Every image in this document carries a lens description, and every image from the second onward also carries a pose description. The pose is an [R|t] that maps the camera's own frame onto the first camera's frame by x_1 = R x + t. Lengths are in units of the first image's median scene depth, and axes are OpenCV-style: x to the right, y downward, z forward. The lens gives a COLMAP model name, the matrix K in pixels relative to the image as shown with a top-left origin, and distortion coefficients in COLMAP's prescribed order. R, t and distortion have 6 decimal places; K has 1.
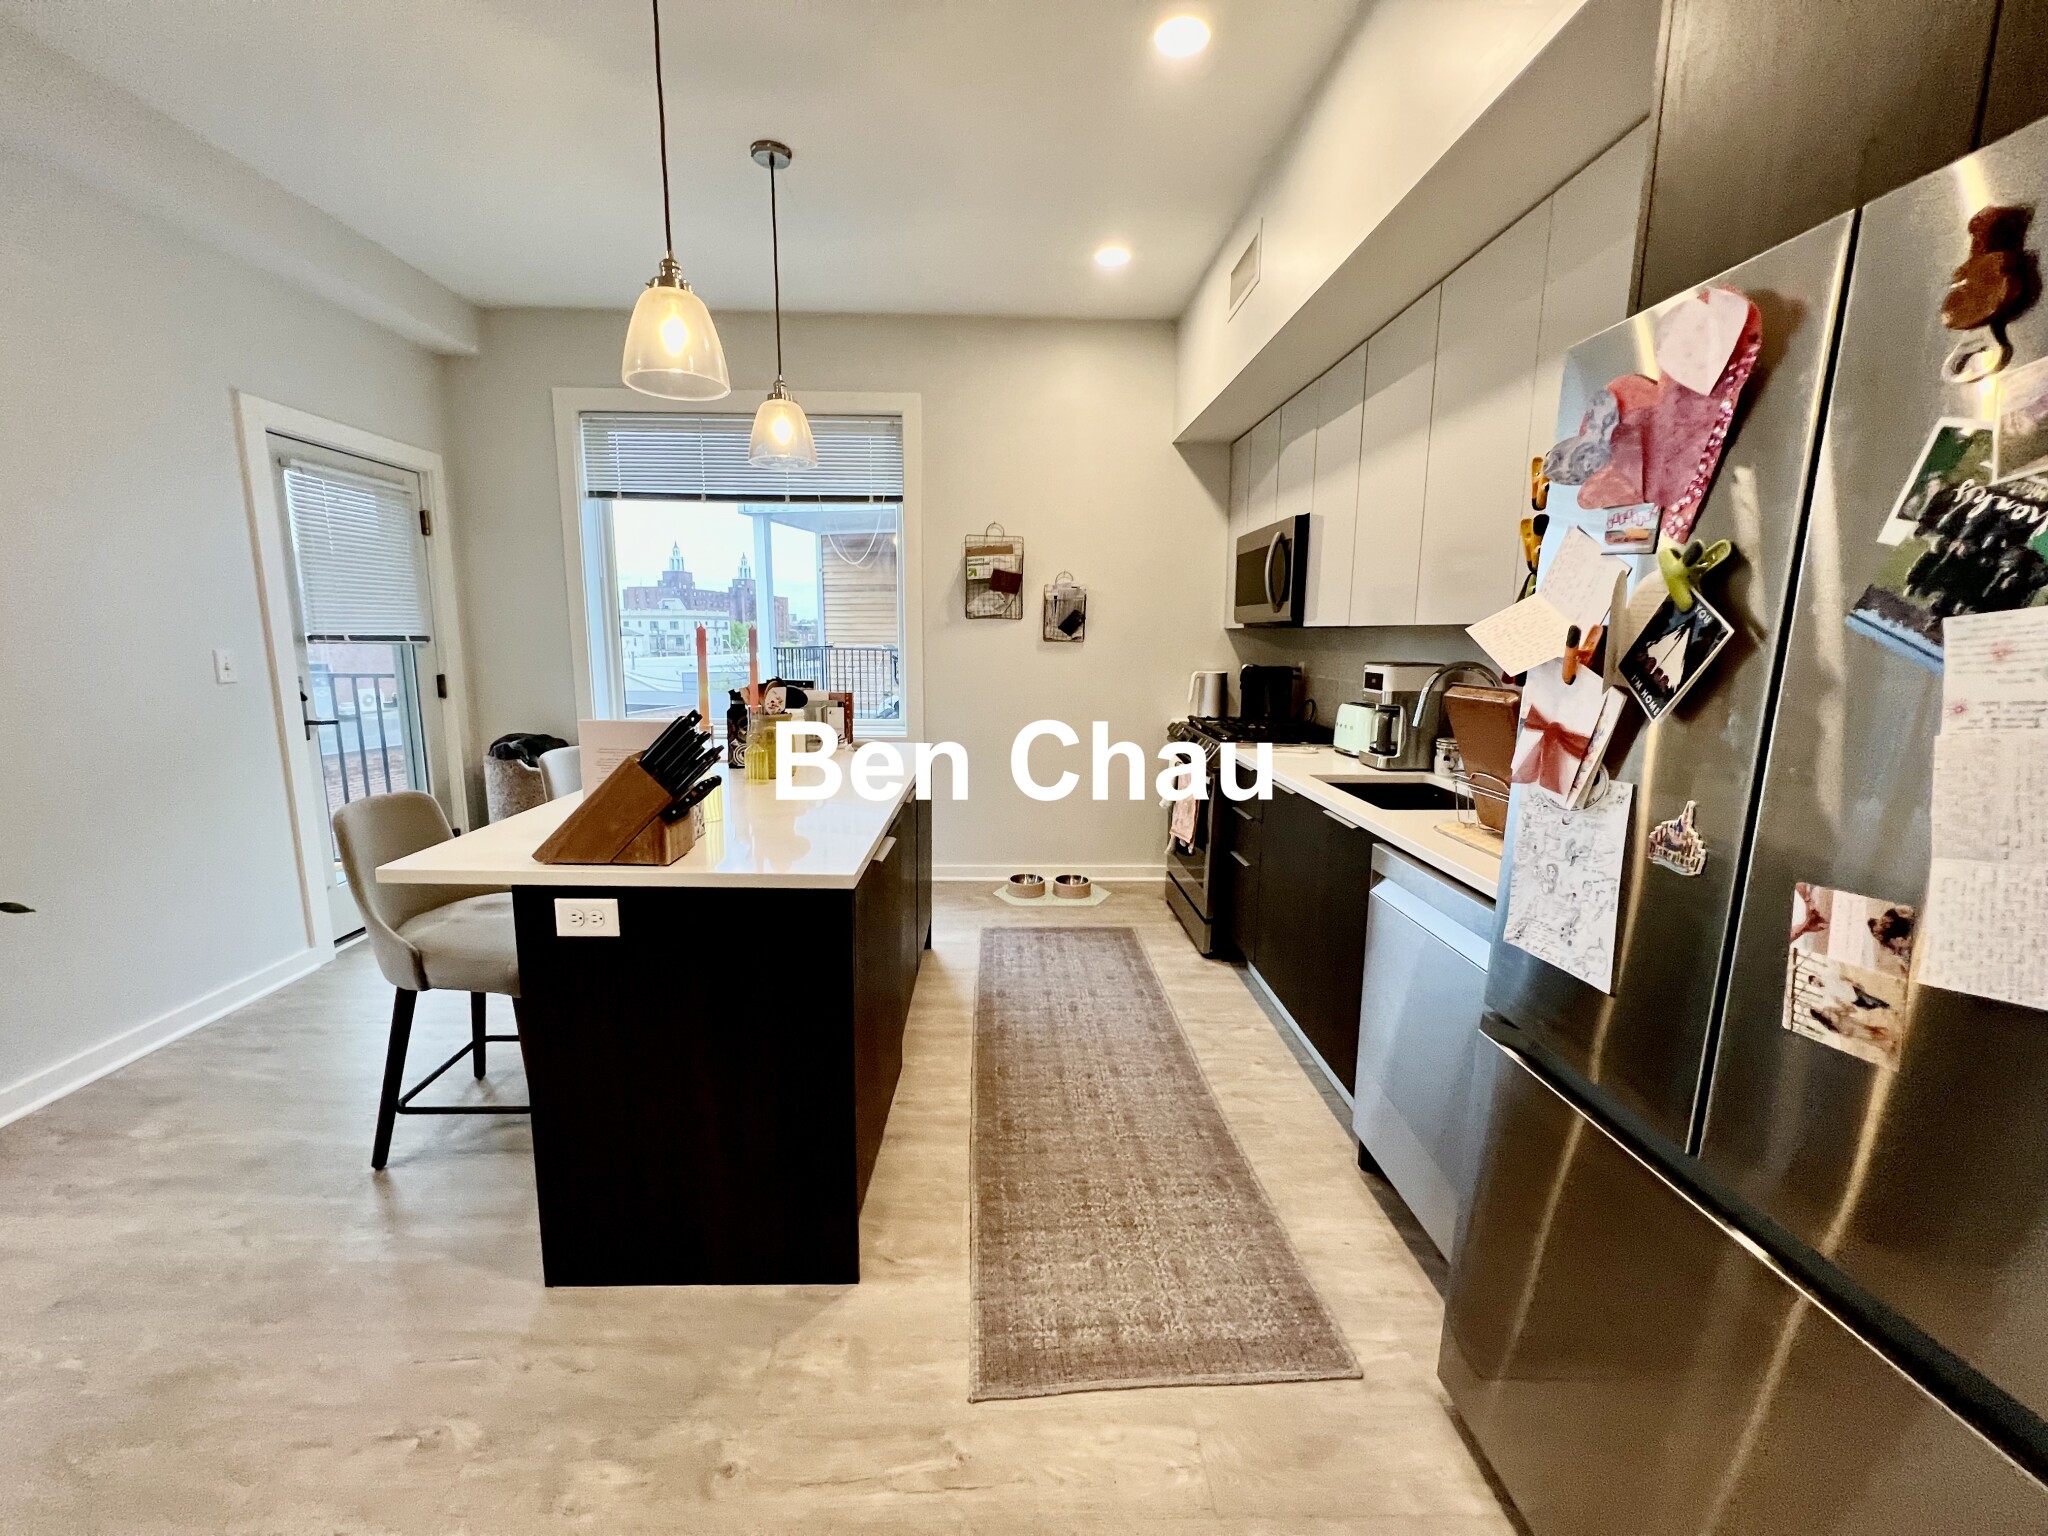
lens RADIAL K [[821.0, 0, 1019.7], [0, 821.0, 765.1], [0, 0, 1]] dist [0.000384, -0.000688]
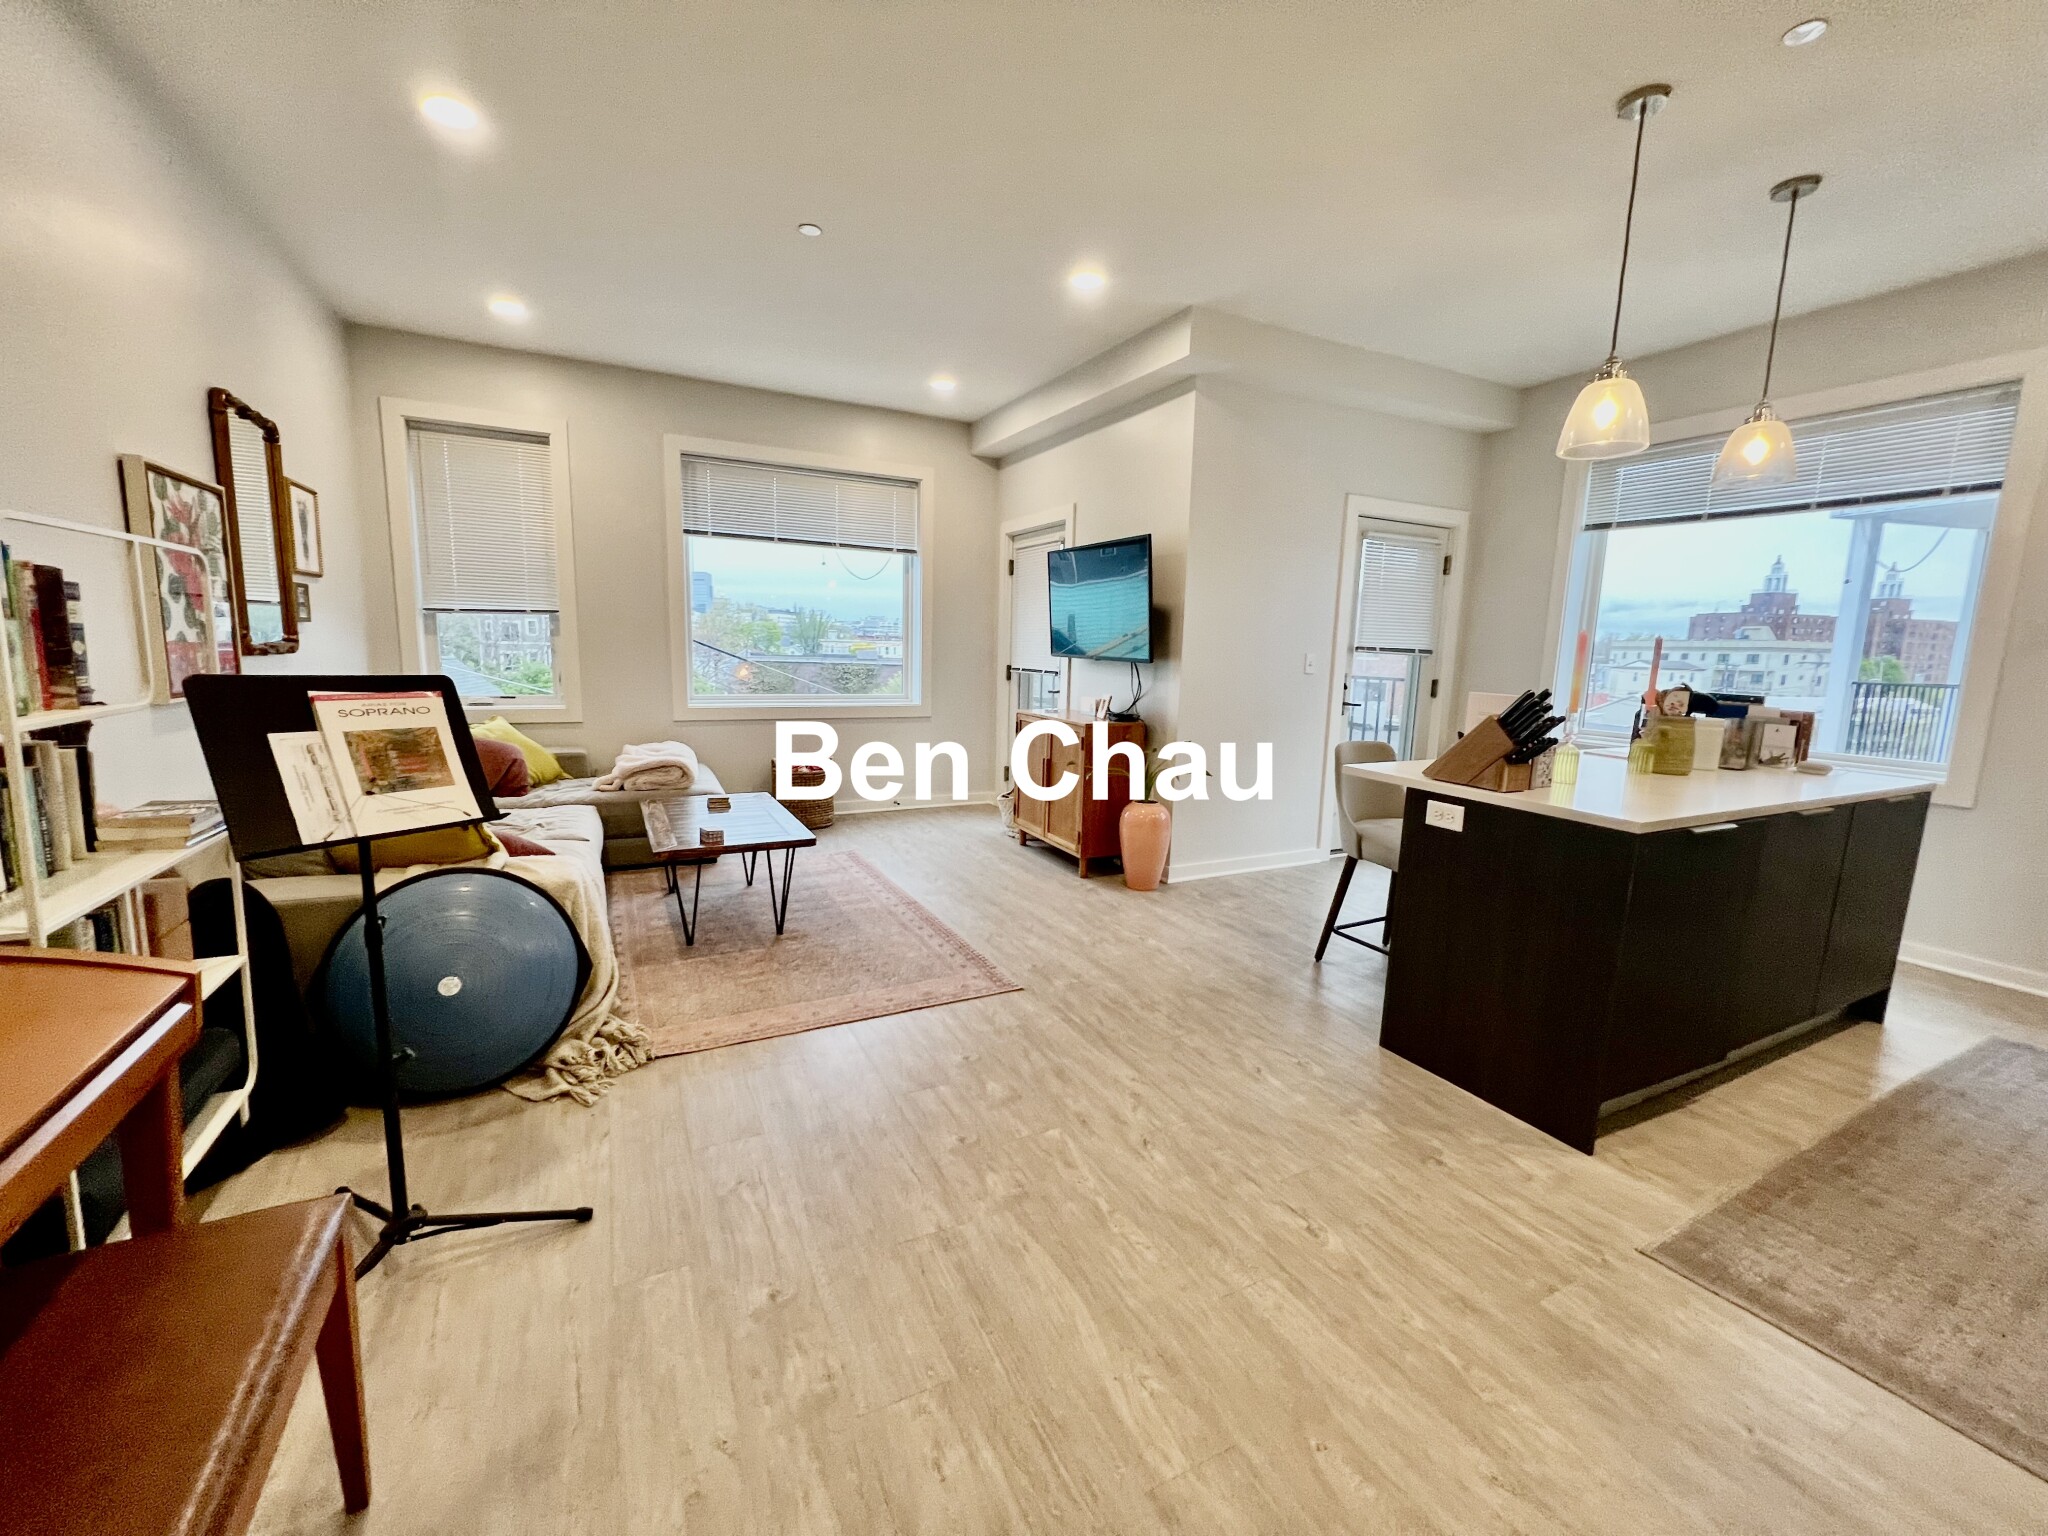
lens RADIAL K [[821.0, 0, 1013.5], [0, 821.0, 765.0], [0, 0, 1]] dist [0.000384, -0.000688]
pose [[0.430253, 0.134581, -0.892620, 0.300685], [-0.167464, 0.983560, 0.067572, 0.074238], [0.887039, 0.120409, 0.445717, -0.260173]]
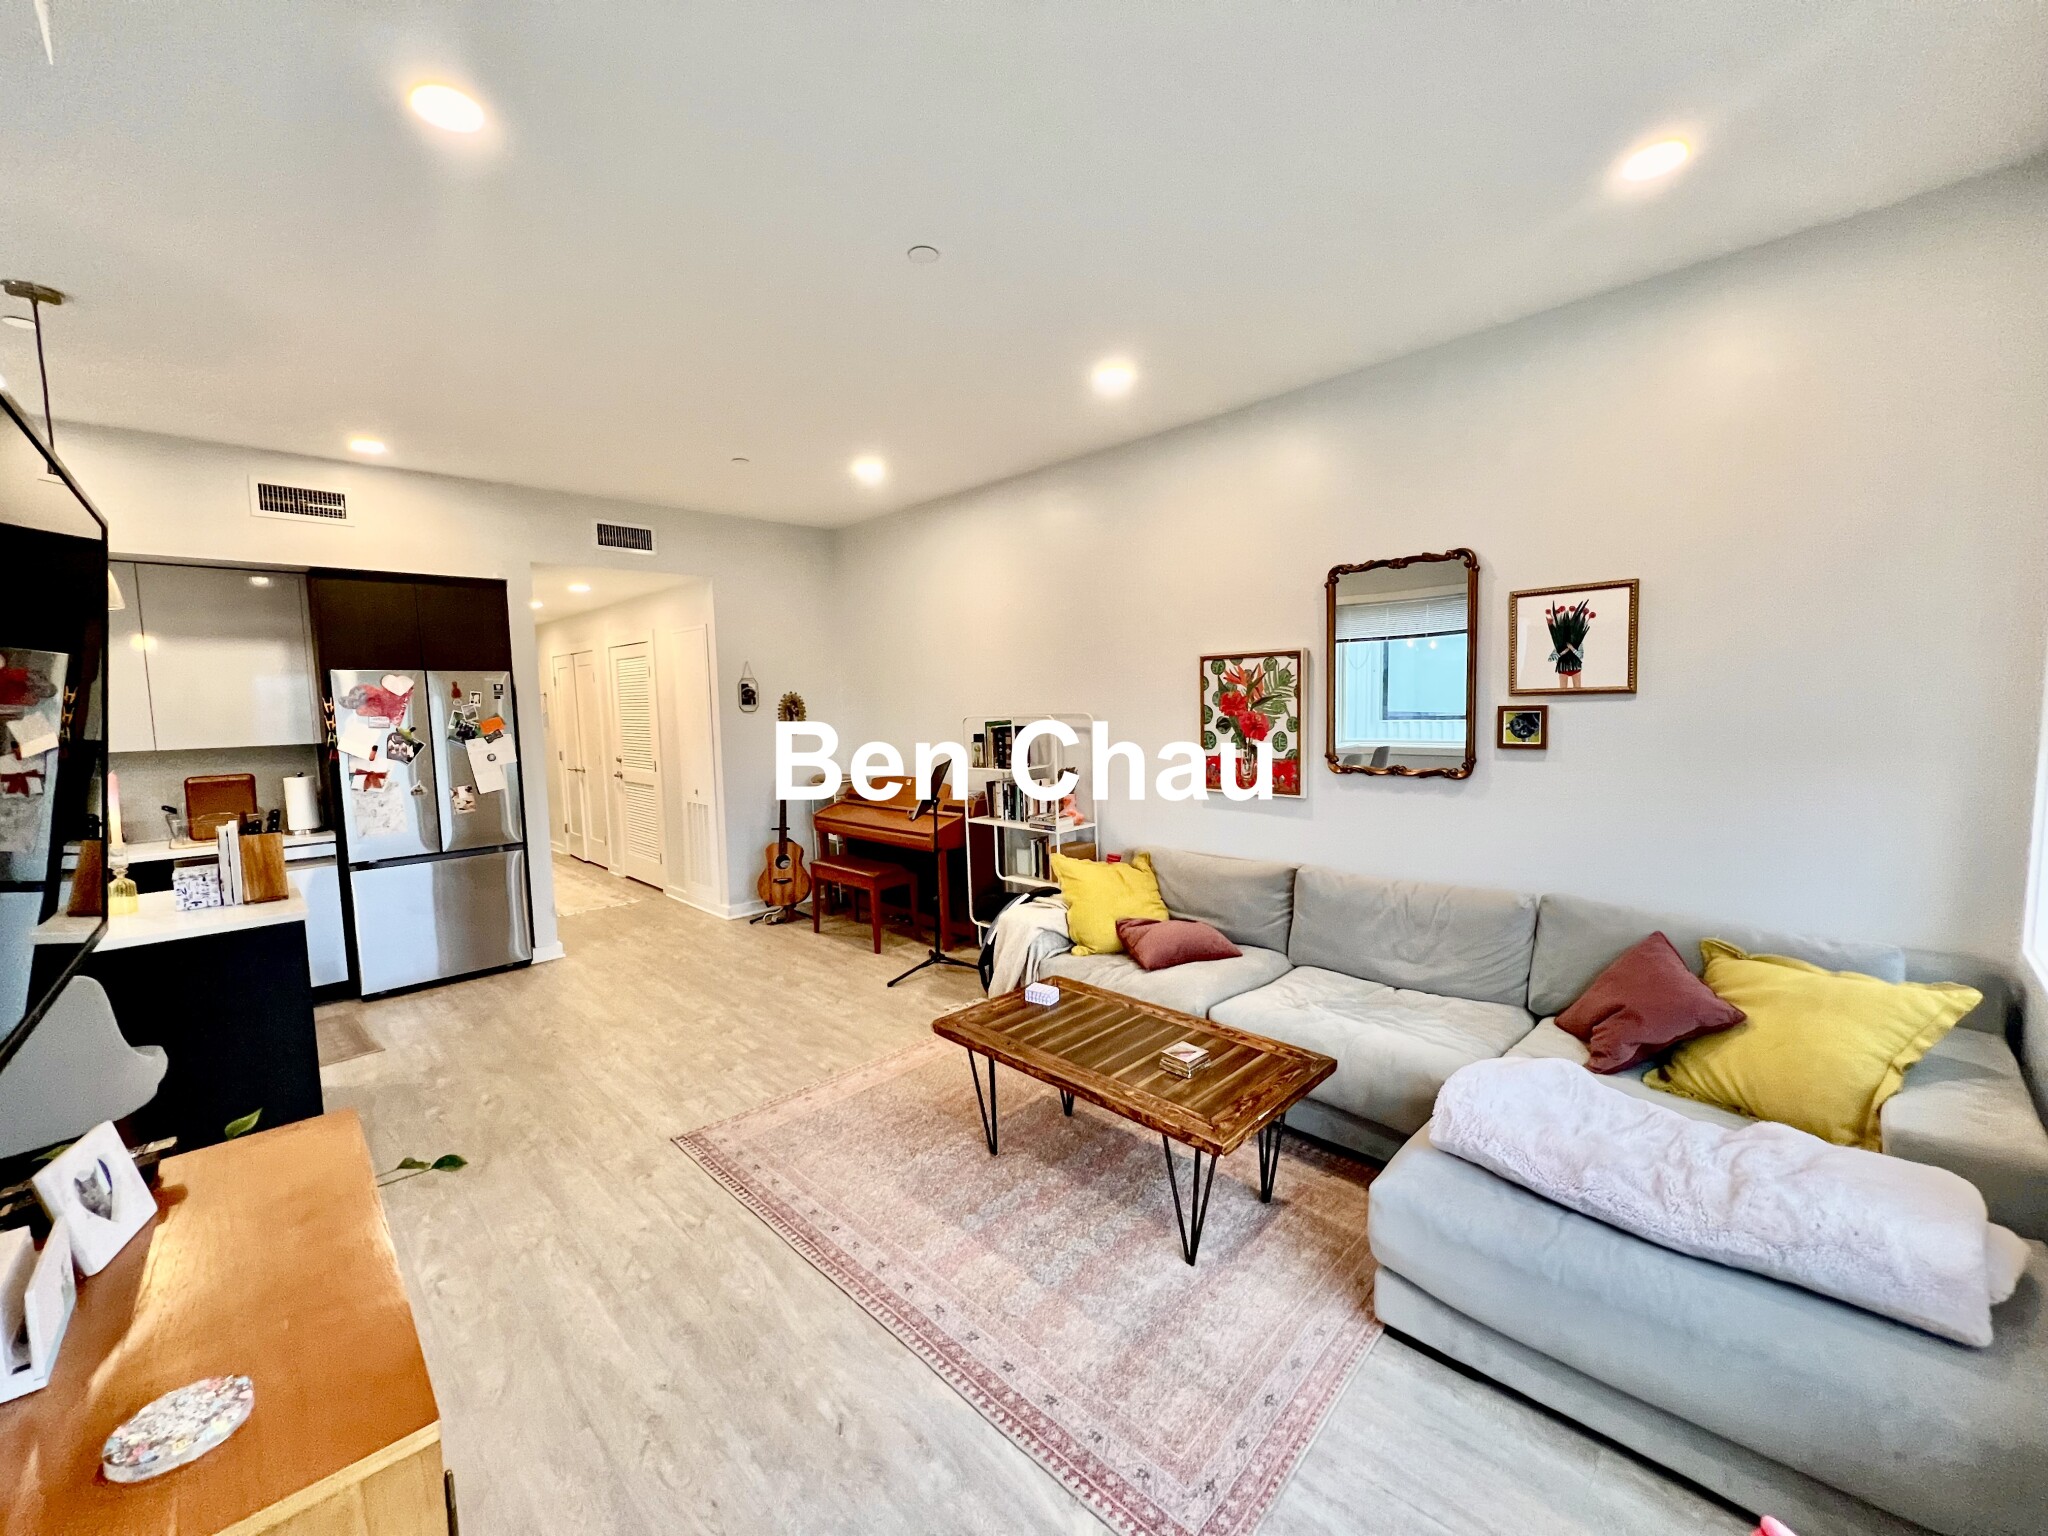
lens RADIAL K [[821.0, 0, 1021.3], [0, 821.0, 764.2], [0, 0, 1]] dist [0.000384, -0.000688]
pose [[-0.688345, -0.051601, 0.723546, -1.805825], [0.134375, 0.971132, 0.197095, -0.183440], [-0.712829, 0.232896, -0.661539, 0.594249]]
